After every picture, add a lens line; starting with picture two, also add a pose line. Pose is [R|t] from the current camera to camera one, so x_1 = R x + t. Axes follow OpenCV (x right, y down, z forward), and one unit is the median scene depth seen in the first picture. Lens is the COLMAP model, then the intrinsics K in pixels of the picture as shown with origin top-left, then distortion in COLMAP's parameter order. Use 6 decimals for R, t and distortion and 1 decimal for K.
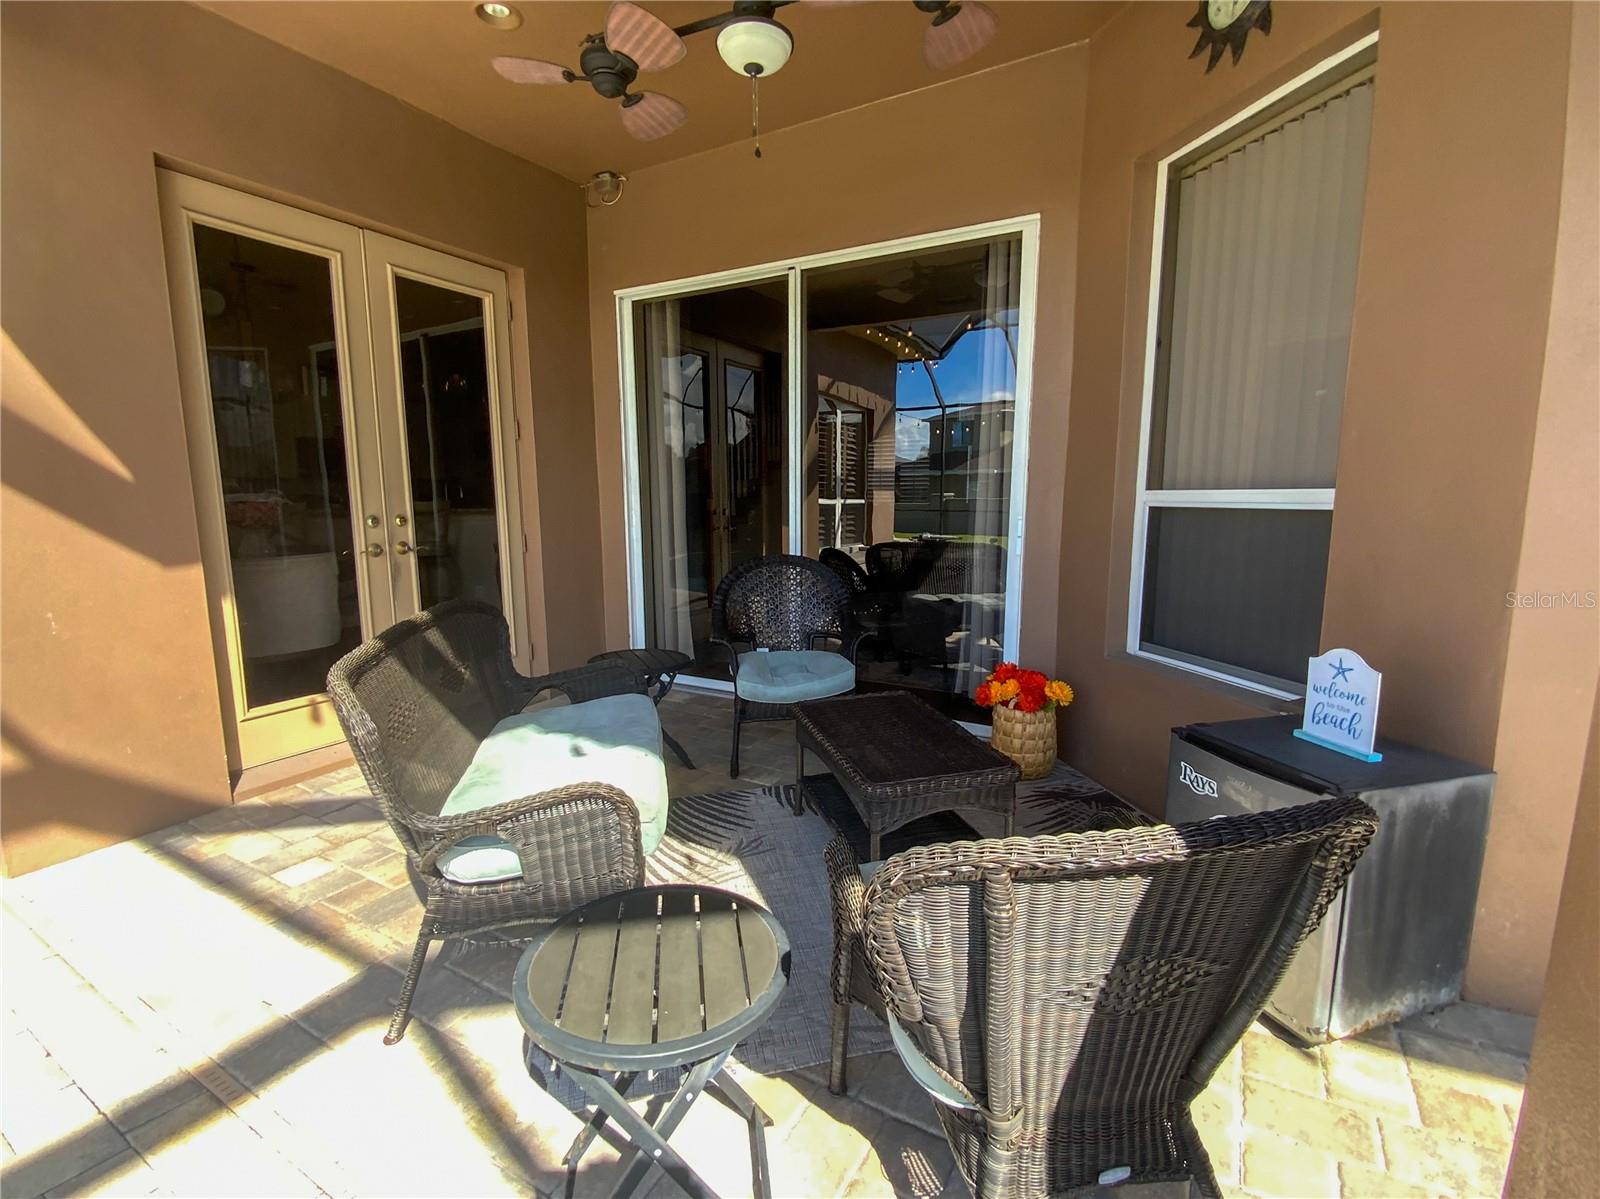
lens RADIAL K [[726.6, 0, 802.7], [0, 726.6, 591.9], [0, 0, 1]] dist [0.003505, 0.000108]
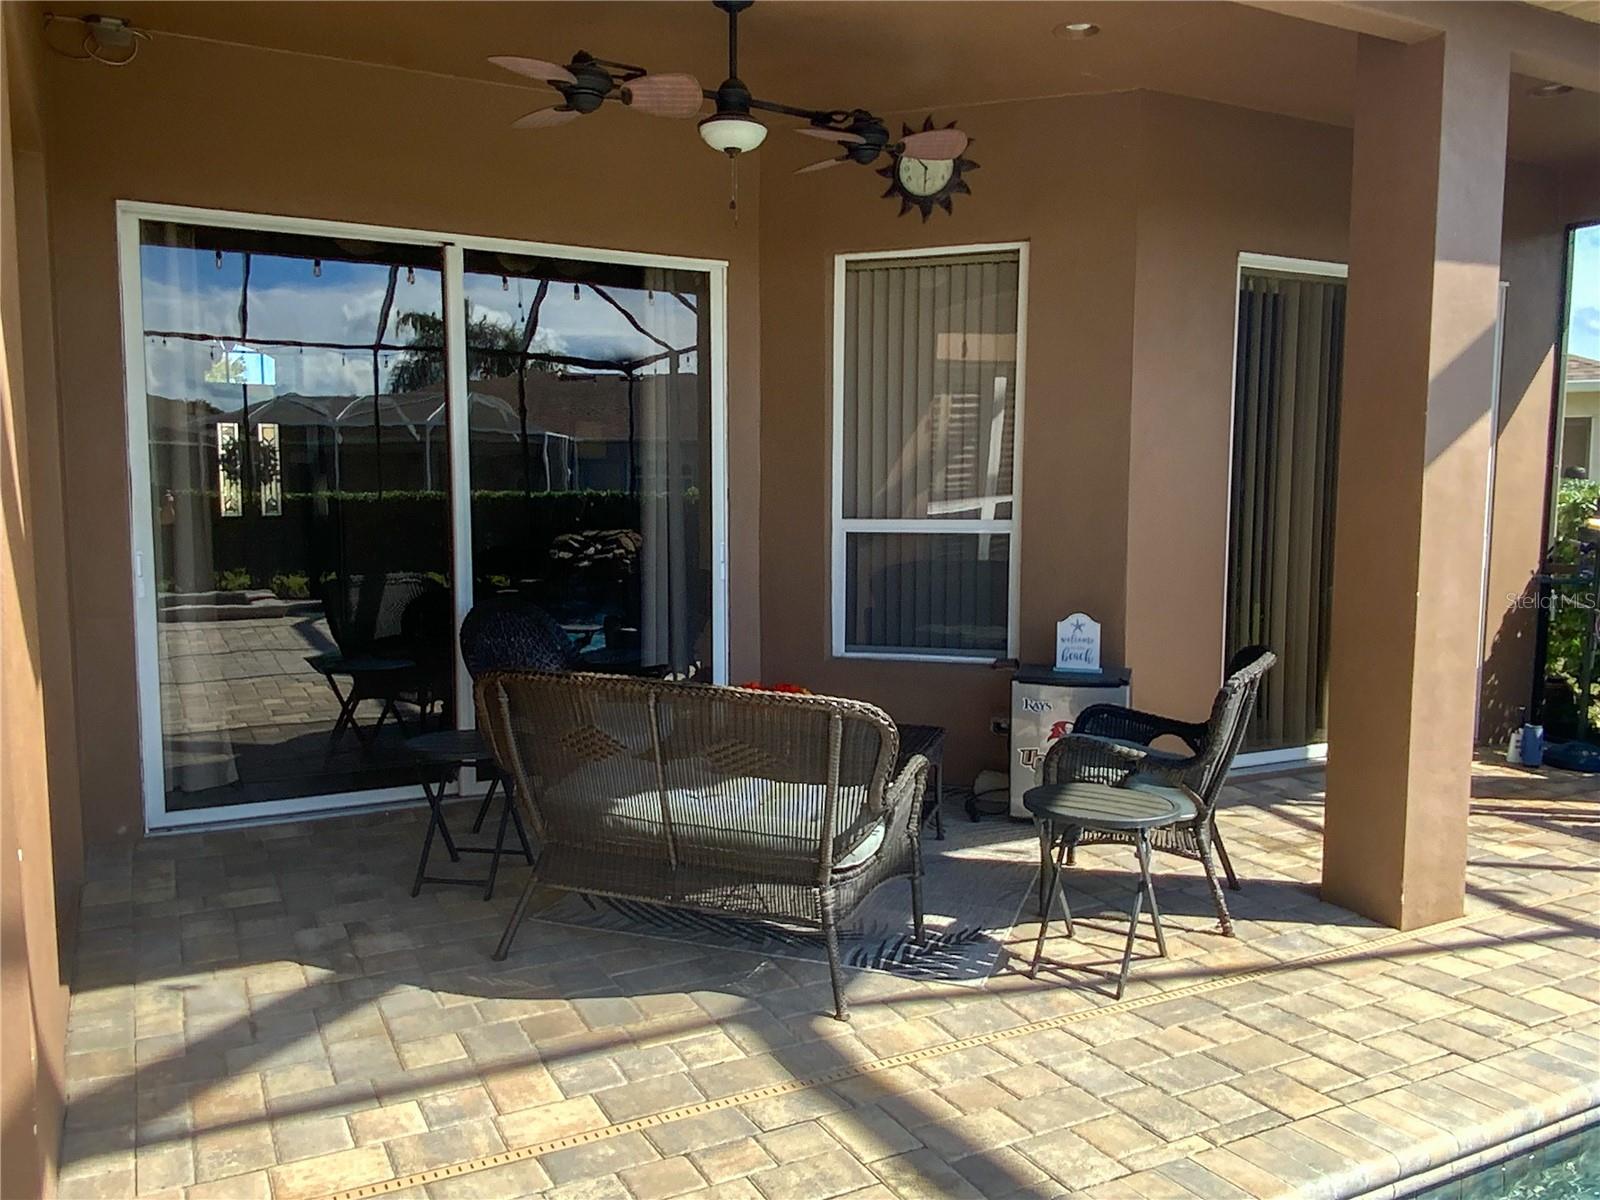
lens RADIAL K [[1220.3, 0, 797.8], [0, 1220.3, 604.5], [0, 0, 1]] dist [0.010245, 0.001720]
pose [[0.546314, -0.074574, 0.834254, -1.477017], [0.115161, 0.993257, 0.013374, -0.042443], [-0.829626, 0.088767, 0.551218, -0.036505]]
